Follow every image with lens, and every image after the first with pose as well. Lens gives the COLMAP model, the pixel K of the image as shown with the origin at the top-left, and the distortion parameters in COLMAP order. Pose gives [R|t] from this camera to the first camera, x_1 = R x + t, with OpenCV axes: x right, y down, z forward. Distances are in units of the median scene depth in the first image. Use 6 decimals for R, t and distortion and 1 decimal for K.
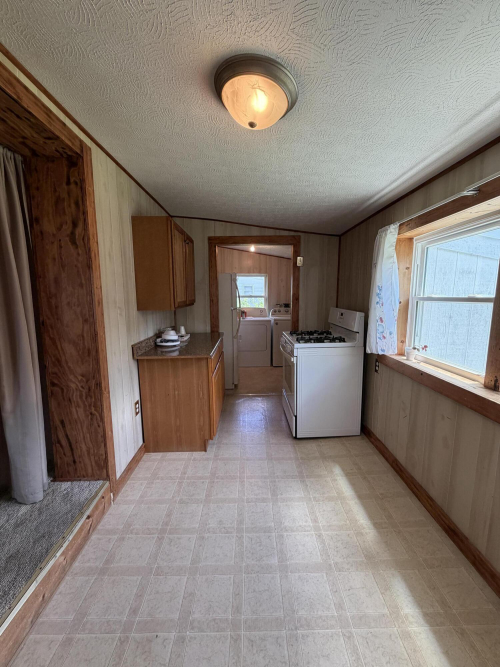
lens RADIAL K [[267.4, 0, 249.9], [0, 267.4, 332.1], [0, 0, 1]] dist [0.000724, -0.000889]
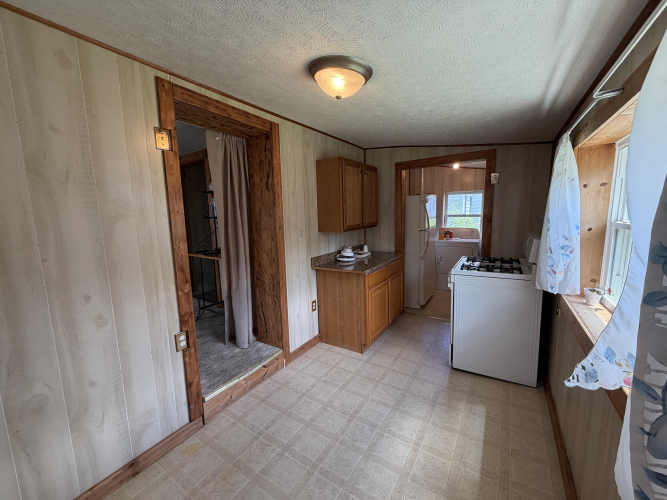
lens RADIAL K [[267.4, 0, 328.7], [0, 267.4, 252.6], [0, 0, 1]] dist [0.000724, -0.000889]
pose [[0.826967, 0.065726, -0.558395, 0.421699], [-0.057563, 0.997822, 0.032201, -0.029214], [0.559296, 0.005514, 0.828950, -0.062917]]
